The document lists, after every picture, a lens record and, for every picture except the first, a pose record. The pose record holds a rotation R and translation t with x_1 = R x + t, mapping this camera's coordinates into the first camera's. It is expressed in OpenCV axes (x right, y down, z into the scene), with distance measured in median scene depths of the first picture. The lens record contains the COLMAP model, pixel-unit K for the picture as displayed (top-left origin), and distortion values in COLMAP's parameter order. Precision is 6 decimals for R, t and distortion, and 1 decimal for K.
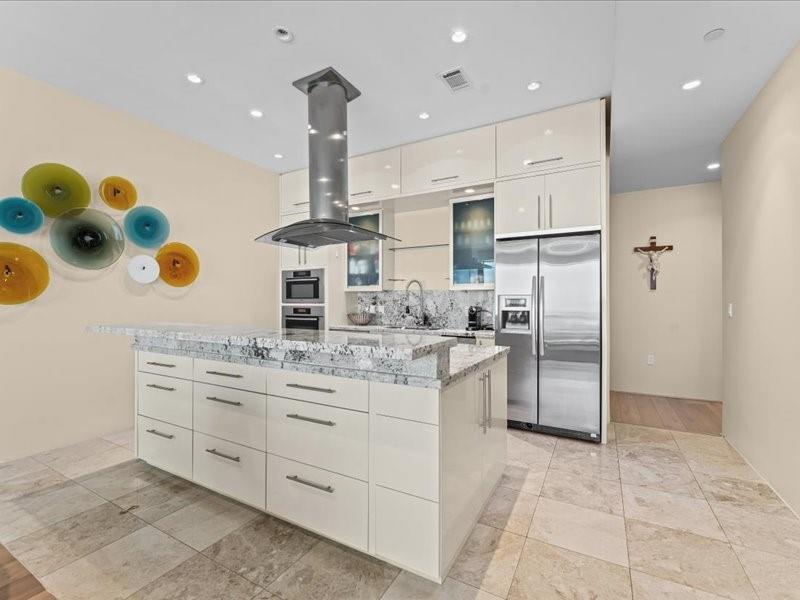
lens RADIAL K [[358.8, 0, 396.8], [0, 358.8, 297.1], [0, 0, 1]] dist [0.004963, -0.003310]
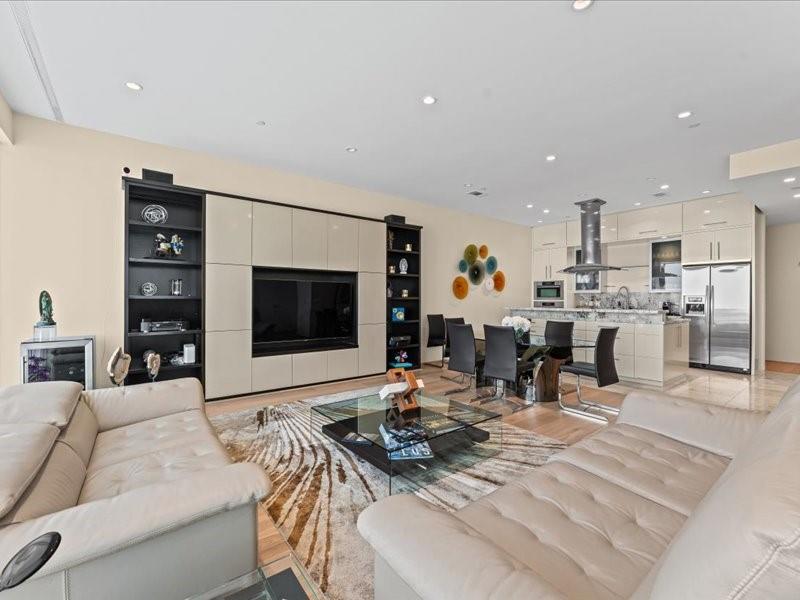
lens RADIAL K [[350.6, 0, 398.7], [0, 350.6, 296.5], [0, 0, 1]] dist [-0.009227, 0.000379]
pose [[0.920660, 0.002293, -0.390359, -0.314931], [-0.001087, 0.999994, 0.003310, -0.004874], [0.390364, -0.002623, 0.920657, -1.047298]]
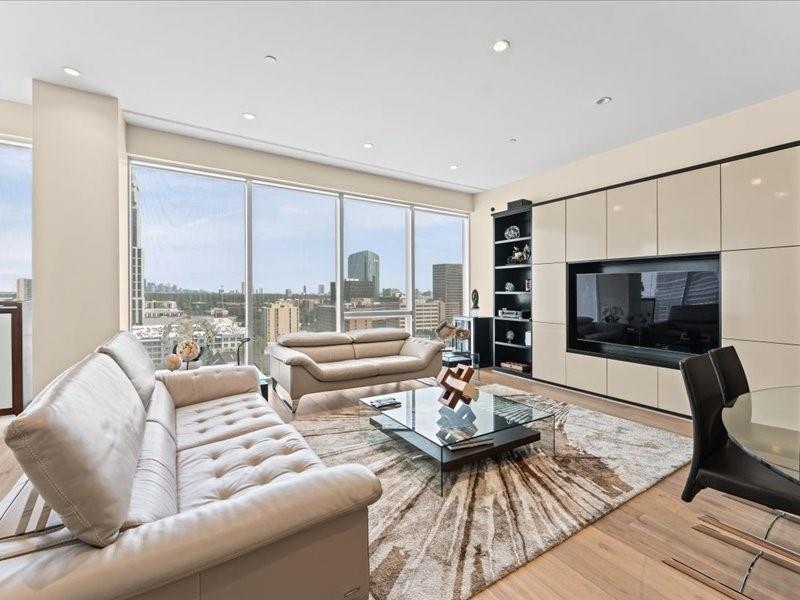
lens RADIAL K [[358.8, 0, 400.9], [0, 358.8, 292.2], [0, 0, 1]] dist [0.004963, -0.003310]
pose [[-0.468143, 0.002916, -0.883648, 0.084922], [0.005764, 0.999983, 0.000247, -0.004537], [0.883634, -0.004978, -0.468152, -0.188786]]
